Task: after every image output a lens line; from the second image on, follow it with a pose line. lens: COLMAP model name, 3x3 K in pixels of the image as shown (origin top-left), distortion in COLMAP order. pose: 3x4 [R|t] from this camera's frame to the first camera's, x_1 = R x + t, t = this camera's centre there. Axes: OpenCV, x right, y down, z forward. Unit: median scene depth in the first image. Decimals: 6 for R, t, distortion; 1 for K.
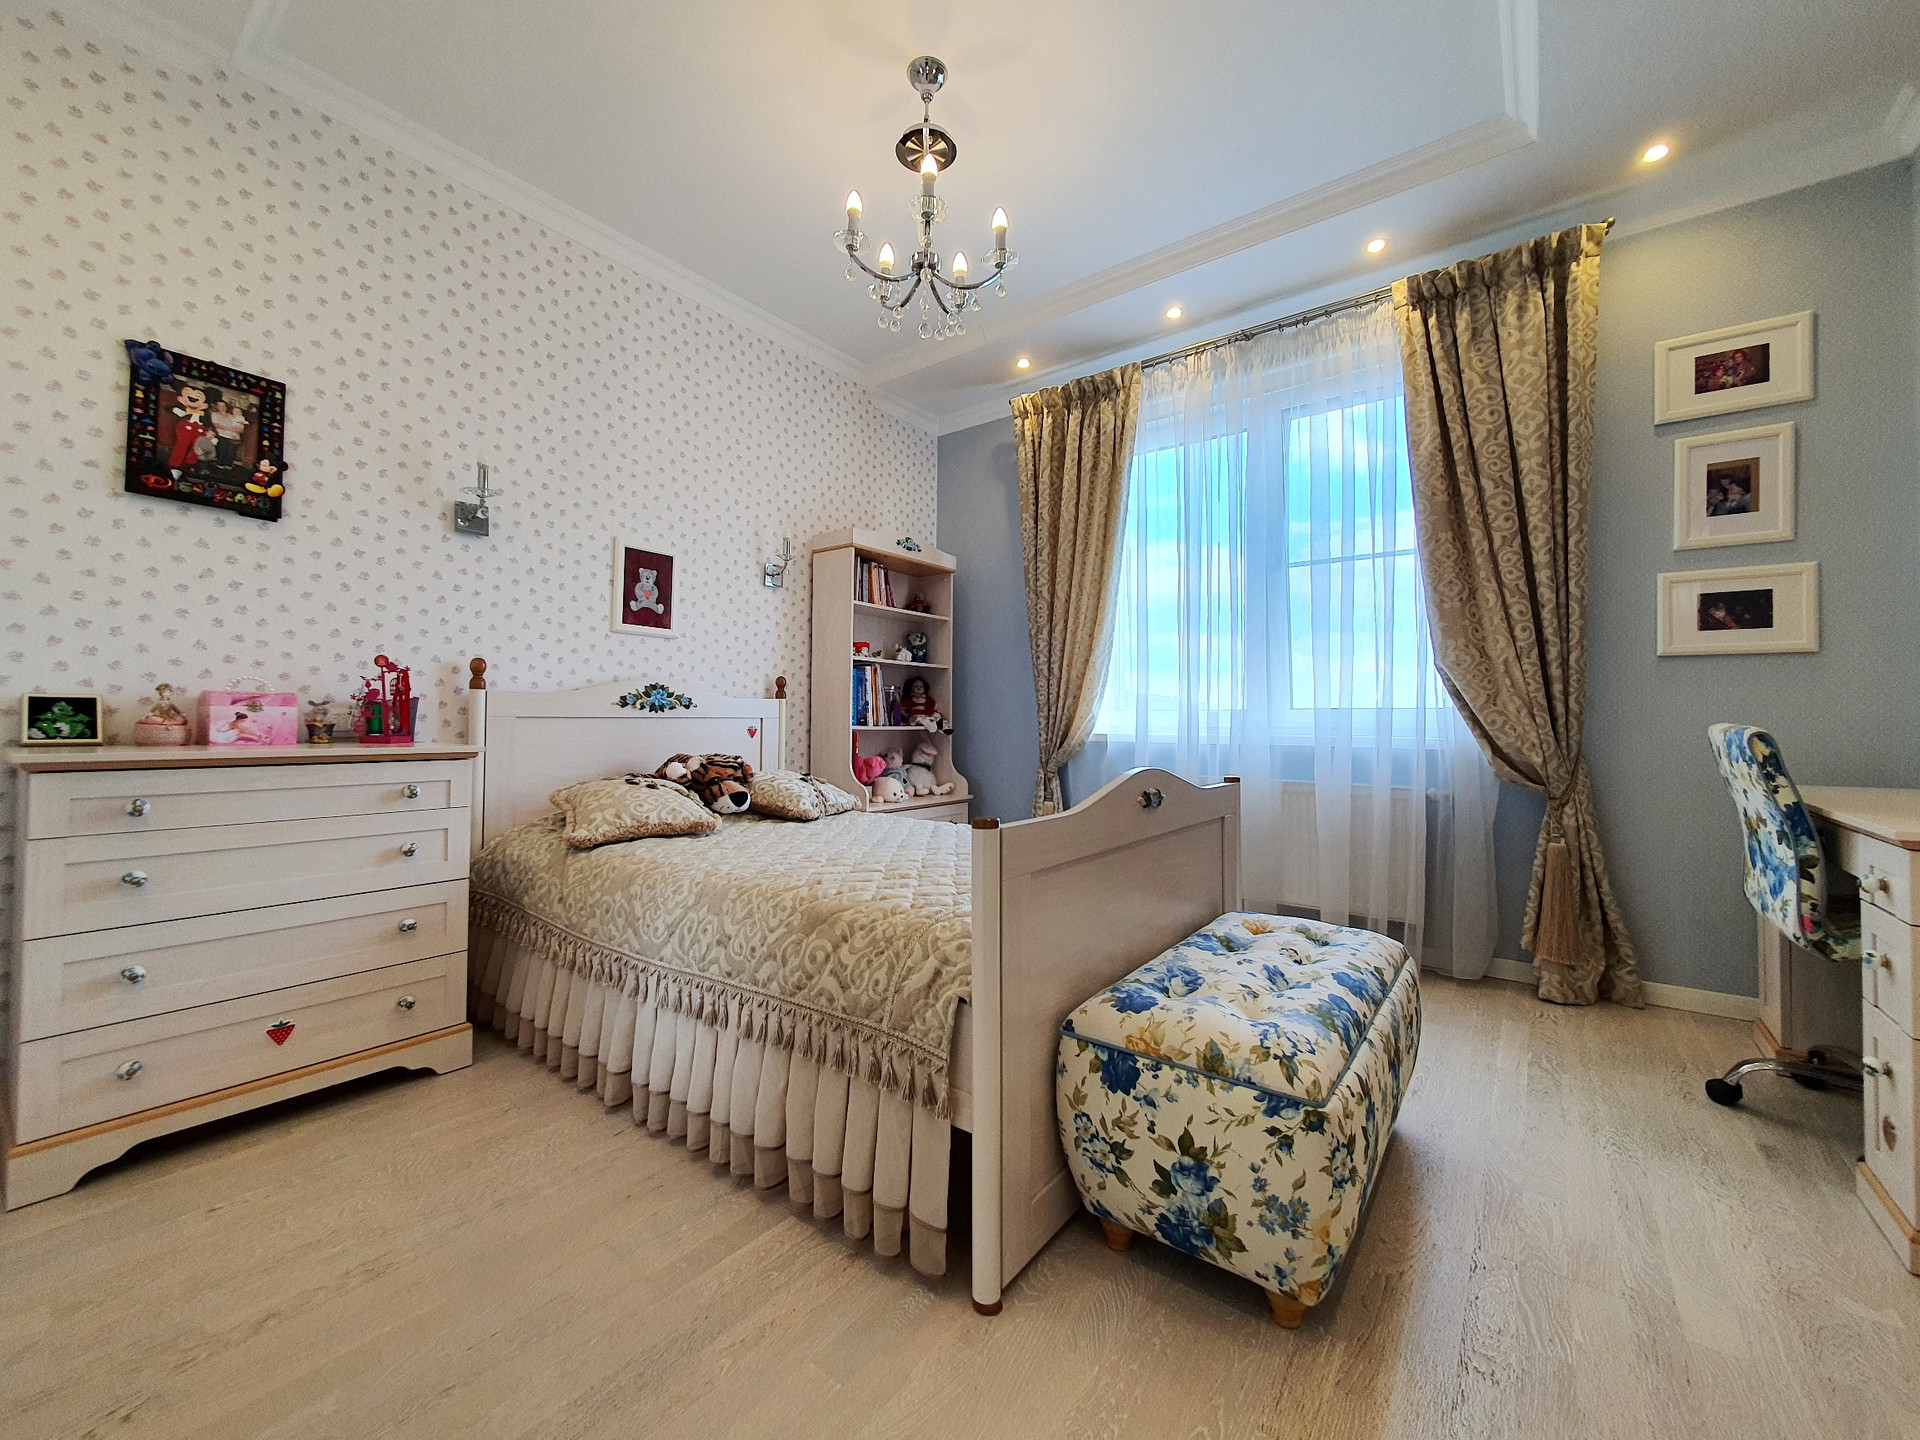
lens RADIAL K [[765.7, 0, 959.3], [0, 765.7, 705.8], [0, 0, 1]] dist [-0.003198, -0.000325]
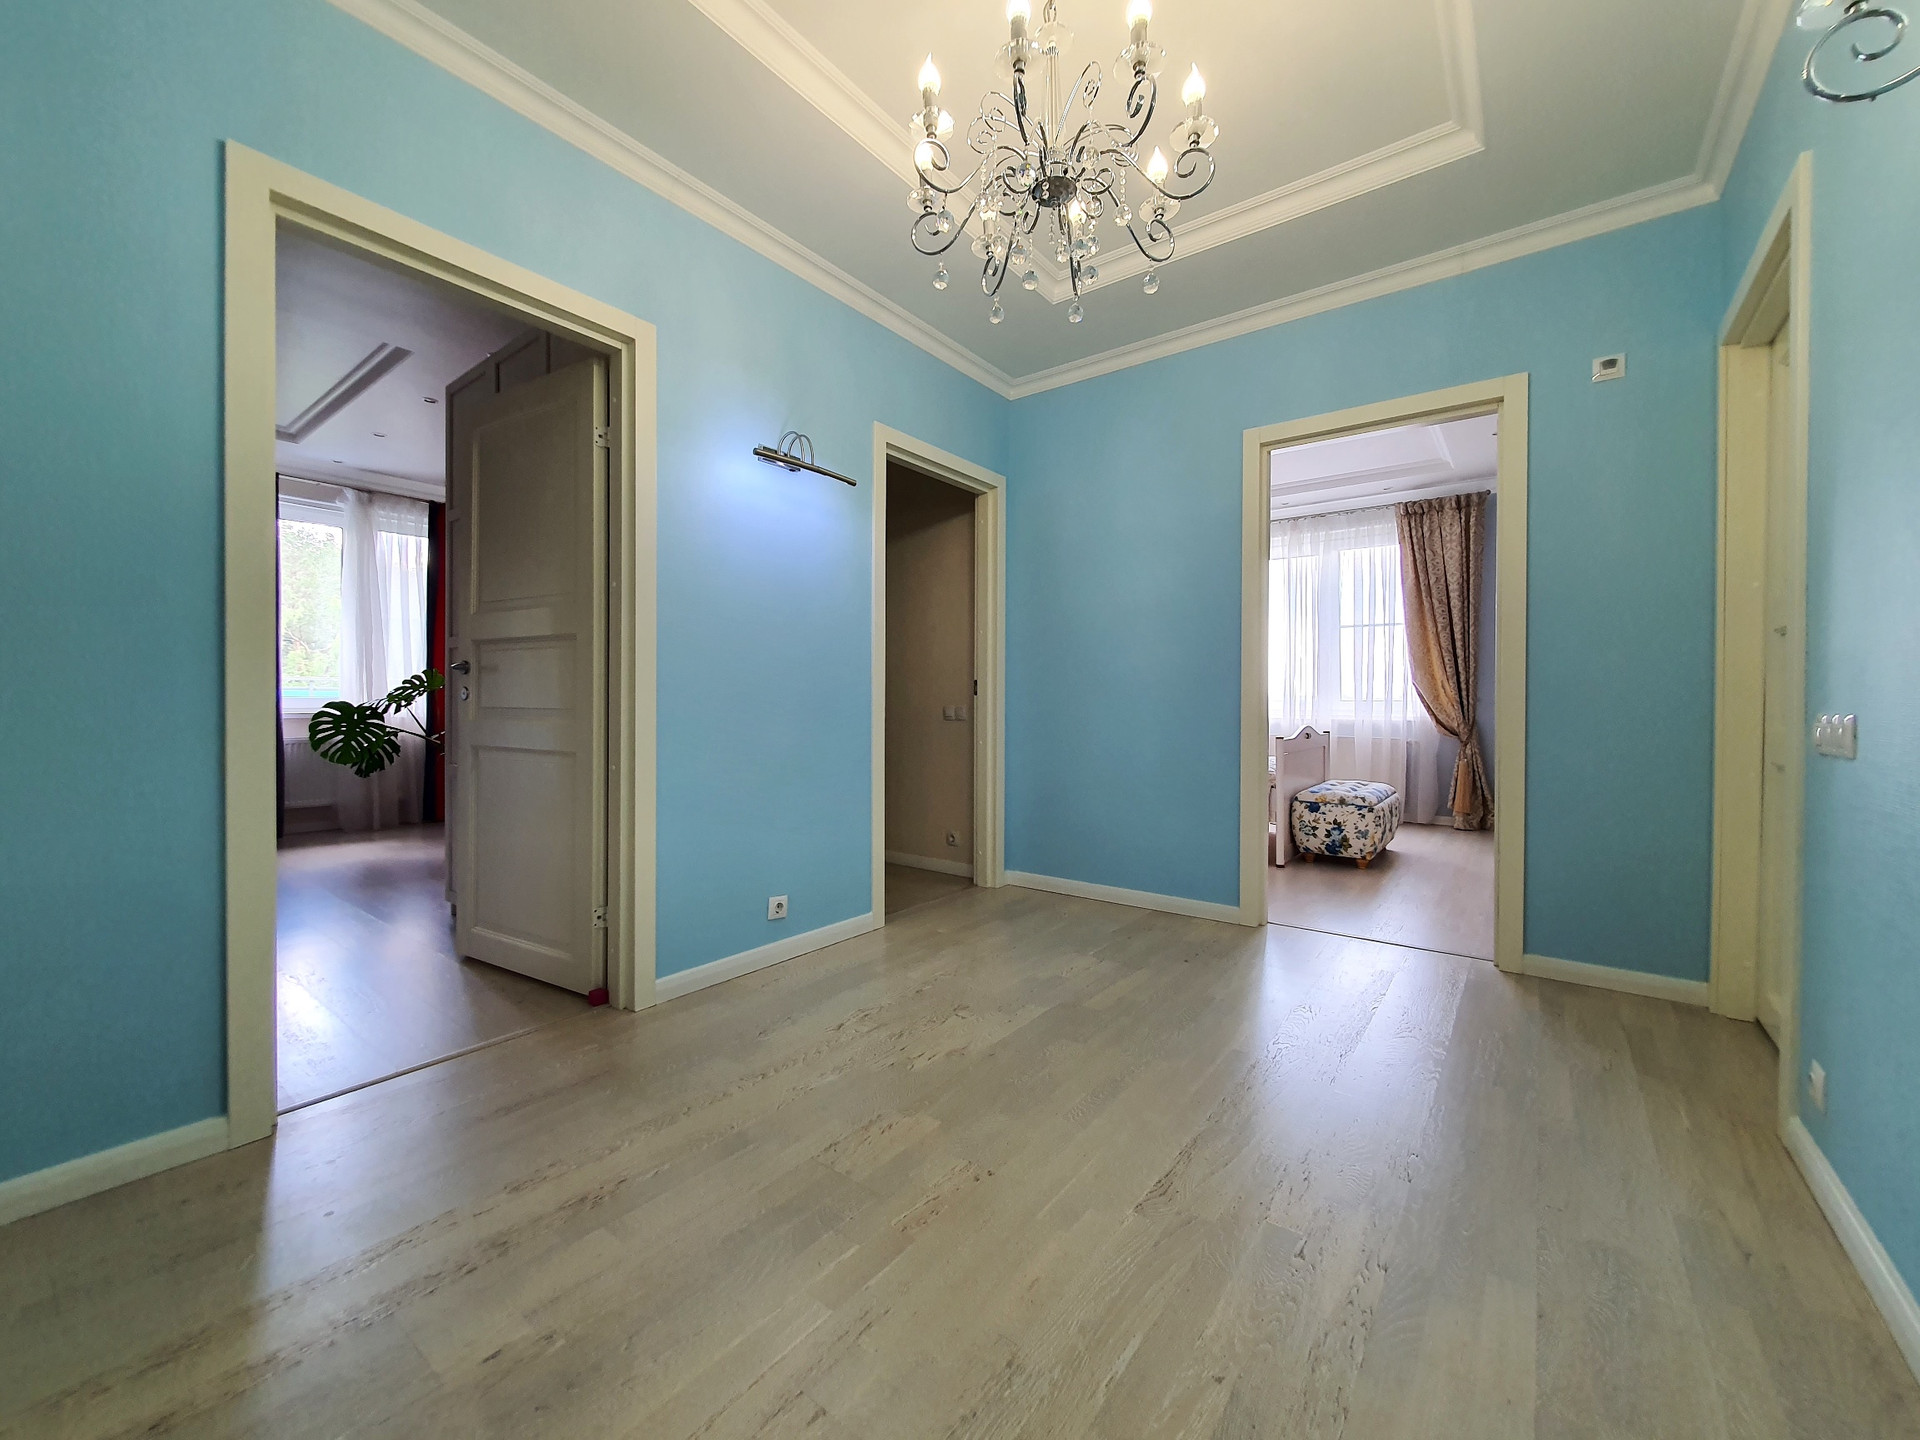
lens RADIAL K [[765.7, 0, 959.3], [0, 765.7, 705.8], [0, 0, 1]] dist [-0.003198, -0.000325]
pose [[1.000000, 0.000138, 0.000463, -0.729871], [-0.000149, 0.999721, 0.023635, -0.039775], [-0.000460, -0.023636, 0.999721, -1.289304]]
